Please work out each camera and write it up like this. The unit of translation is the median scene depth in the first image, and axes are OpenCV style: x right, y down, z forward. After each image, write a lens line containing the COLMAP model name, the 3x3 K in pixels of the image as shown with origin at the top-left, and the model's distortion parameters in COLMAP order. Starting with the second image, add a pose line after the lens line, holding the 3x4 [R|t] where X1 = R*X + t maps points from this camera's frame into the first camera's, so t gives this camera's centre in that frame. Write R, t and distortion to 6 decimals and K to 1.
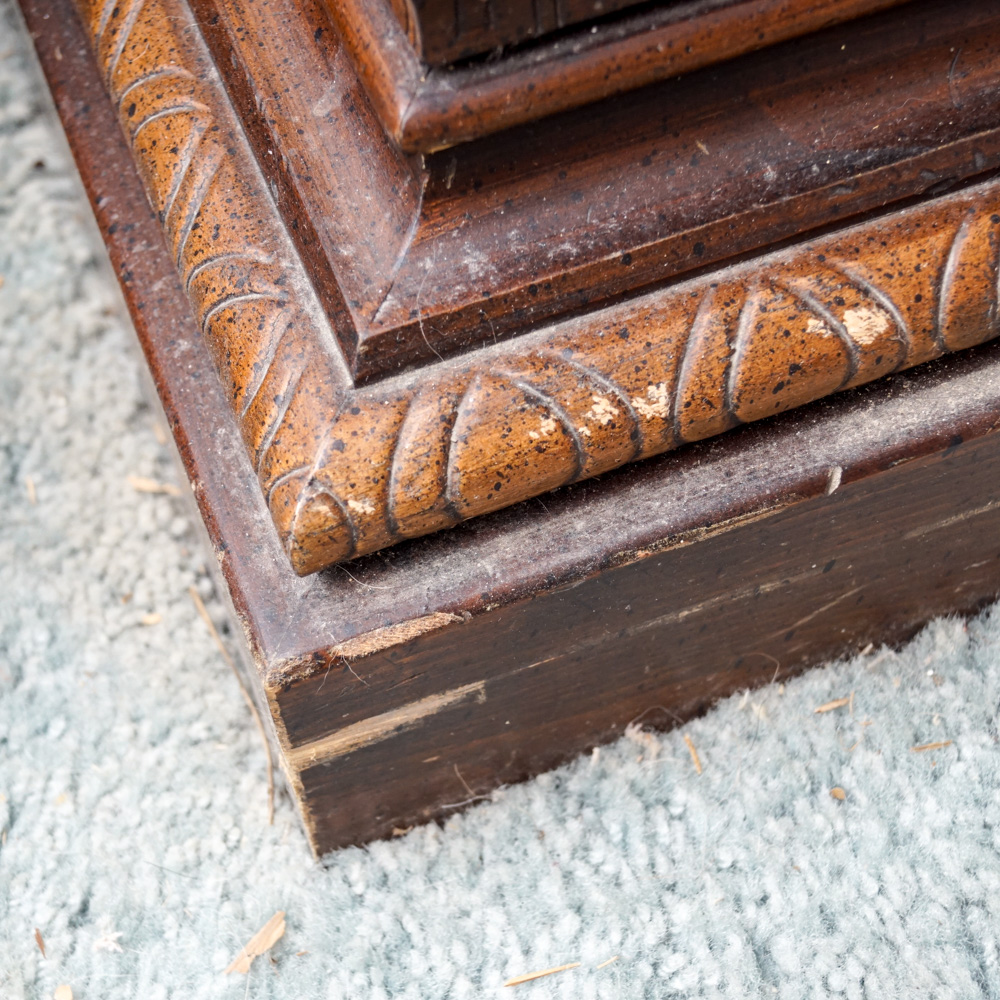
lens RADIAL K [[2013.5, 0, 500.0], [0, 2013.5, 500.0], [0, 0, 1]] dist [-0.022315, -0.170139]
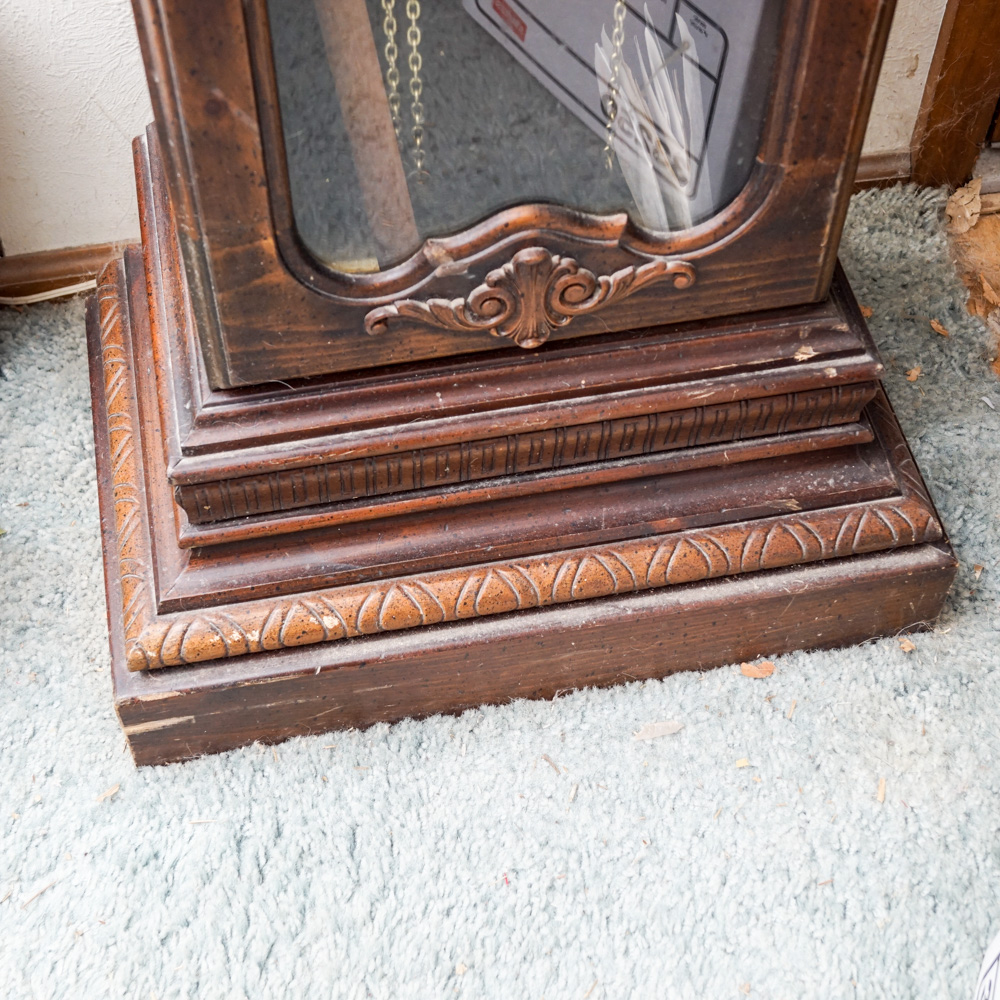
lens RADIAL K [[1683.1, 0, 500.0], [0, 1683.1, 500.0], [0, 0, 1]] dist [-0.031342, -0.152769]
pose [[0.984178, 0.169799, -0.050615, 0.524263], [-0.171087, 0.985004, -0.022269, -0.252362], [0.046075, 0.030577, 0.998470, -1.491910]]
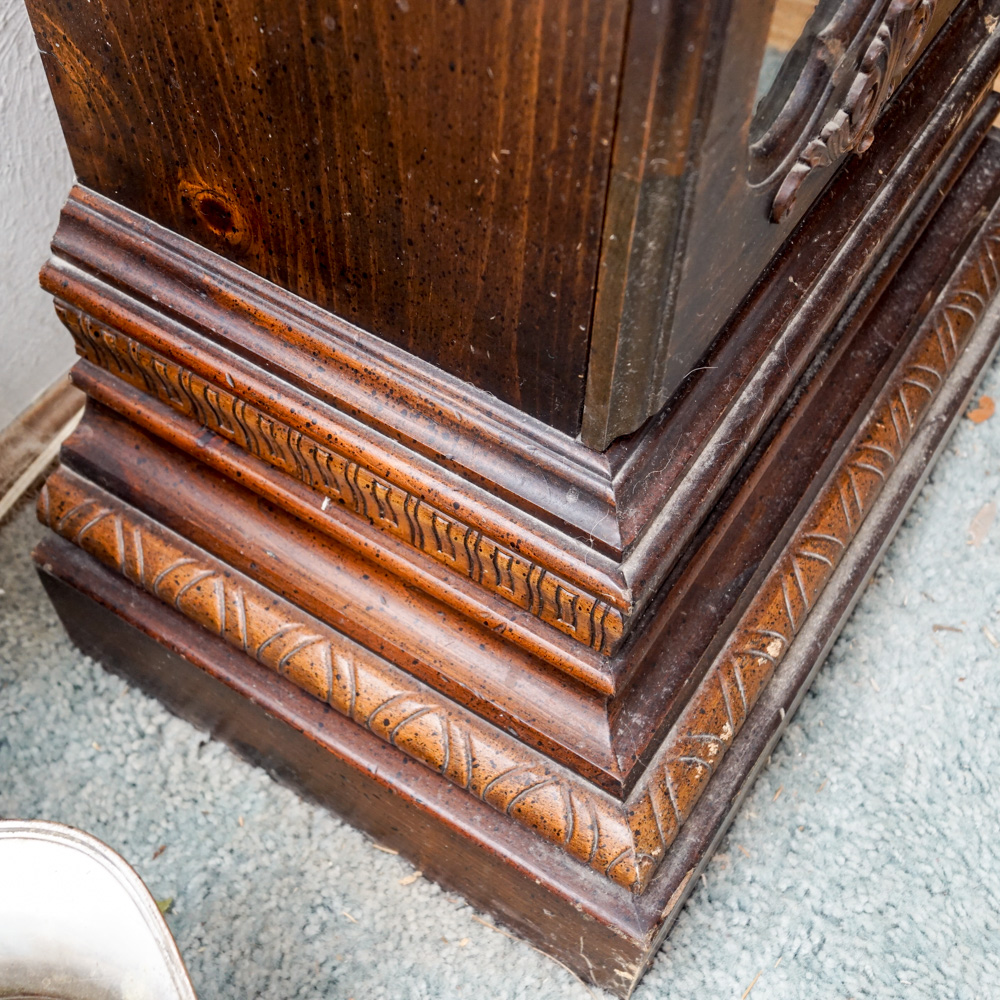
lens RADIAL K [[1354.5, 0, 500.0], [0, 1354.5, 500.0], [0, 0, 1]] dist [0.099287, -0.869280]
pose [[0.805395, -0.450820, 0.384839, -0.546813], [0.454165, 0.886553, 0.088072, -0.490801], [-0.380885, 0.103848, 0.918772, -0.249613]]
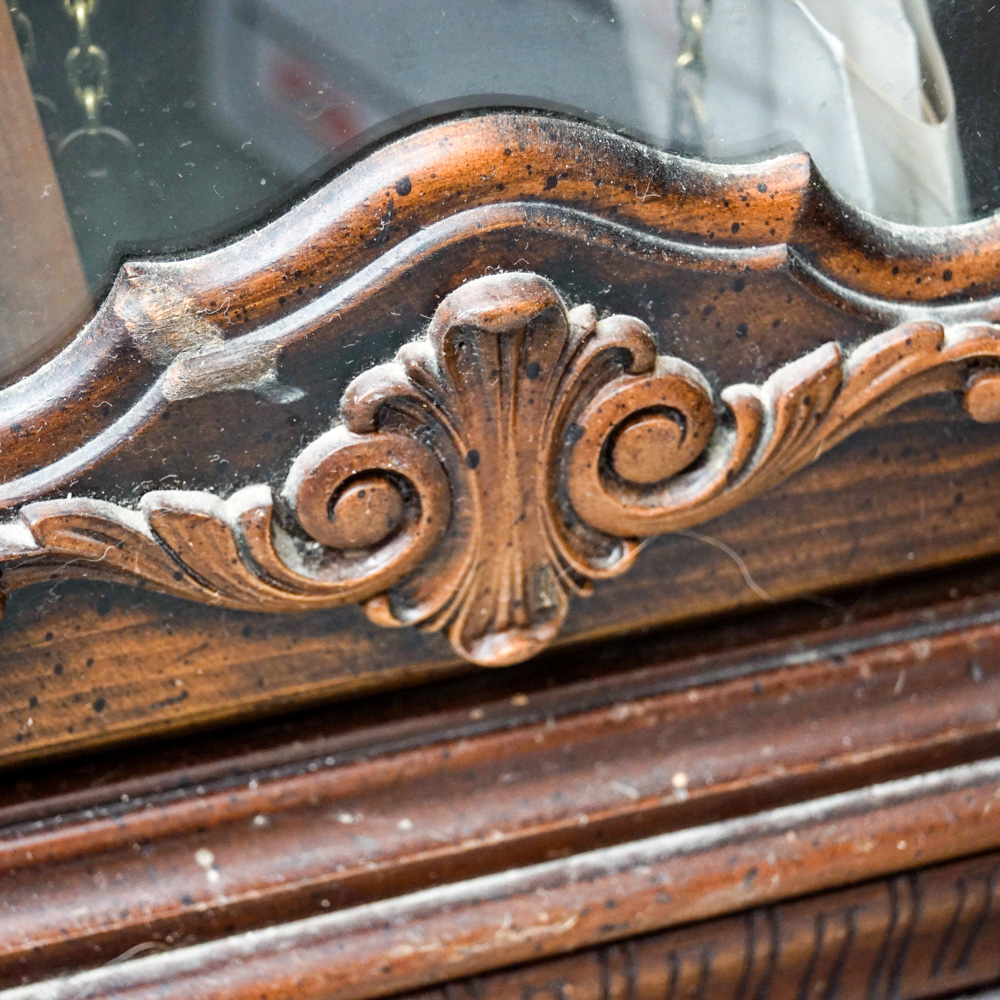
lens RADIAL K [[2699.3, 0, 500.0], [0, 2699.3, 500.0], [0, 0, 1]] dist [0.023190, -0.103689]
pose [[0.997095, 0.075212, -0.012021, 0.419192], [-0.075480, 0.954584, -0.288222, -0.264577], [-0.010202, 0.288292, 0.957488, -0.260838]]
